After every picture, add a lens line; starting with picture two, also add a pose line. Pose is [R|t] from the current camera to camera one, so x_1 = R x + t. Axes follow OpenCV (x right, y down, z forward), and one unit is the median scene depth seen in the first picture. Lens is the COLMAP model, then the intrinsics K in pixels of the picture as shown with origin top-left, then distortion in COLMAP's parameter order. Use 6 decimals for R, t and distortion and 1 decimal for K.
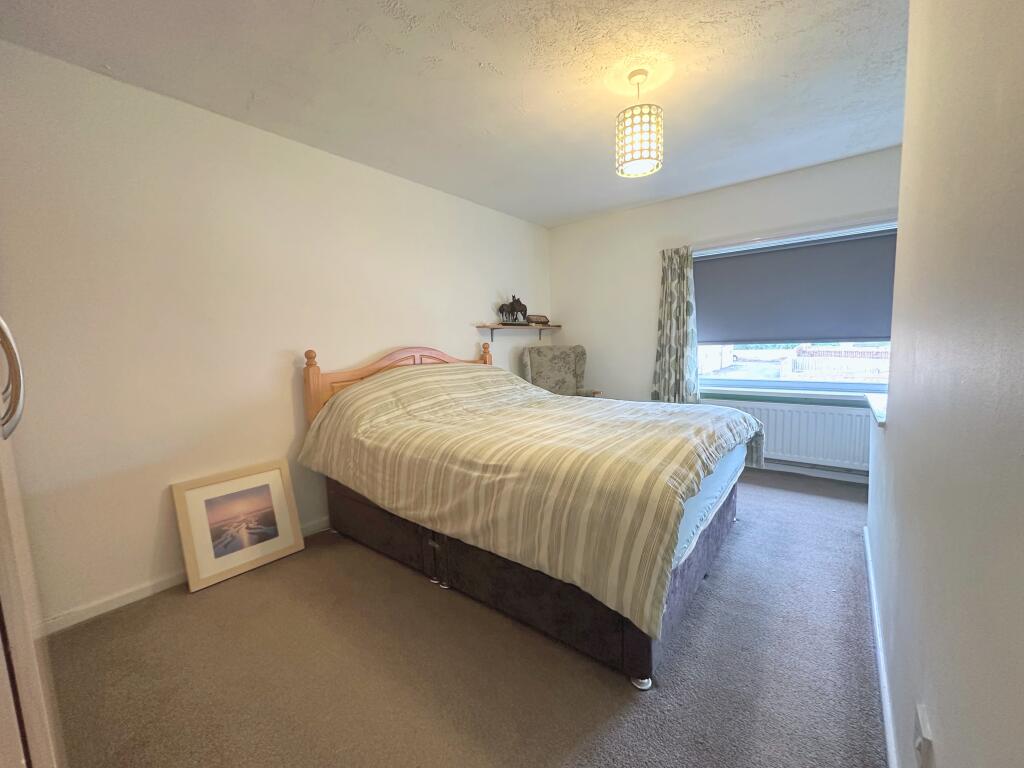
lens RADIAL K [[406.7, 0, 512.7], [0, 406.7, 384.0], [0, 0, 1]] dist [-0.001517, -0.000433]
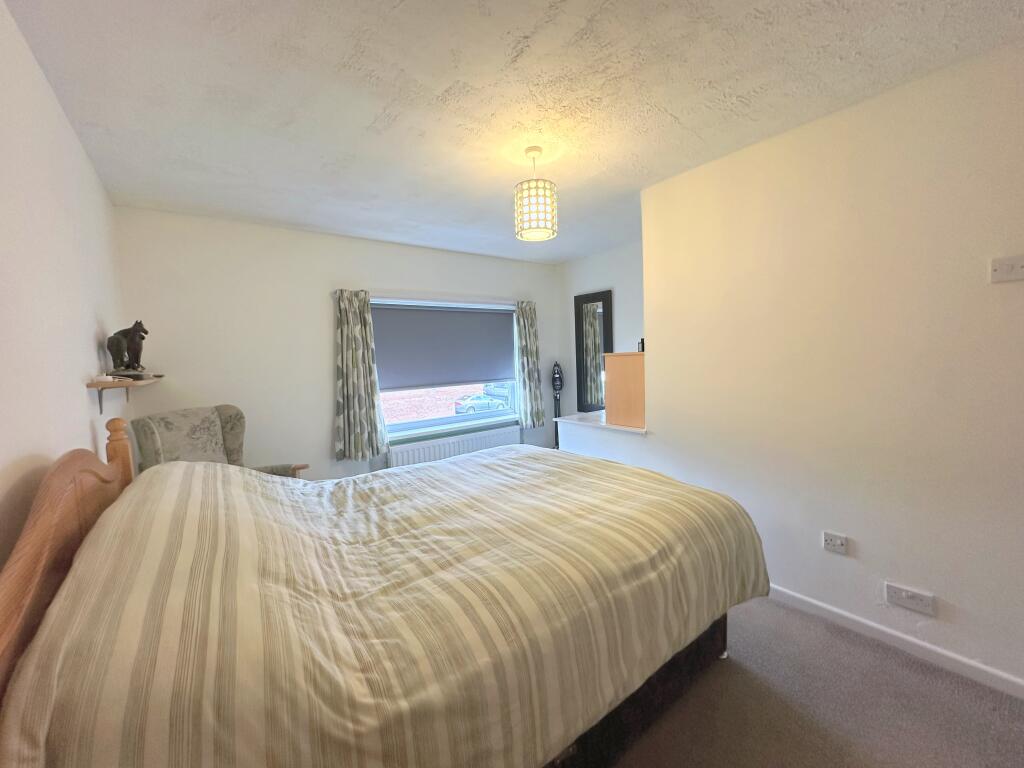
lens RADIAL K [[406.7, 0, 512.5], [0, 406.7, 384.3], [0, 0, 1]] dist [-0.001517, -0.000433]
pose [[0.248379, -0.045215, 0.967607, -0.430792], [0.132620, 0.991091, 0.012269, -0.093009], [-0.959542, 0.125276, 0.252162, 0.479334]]
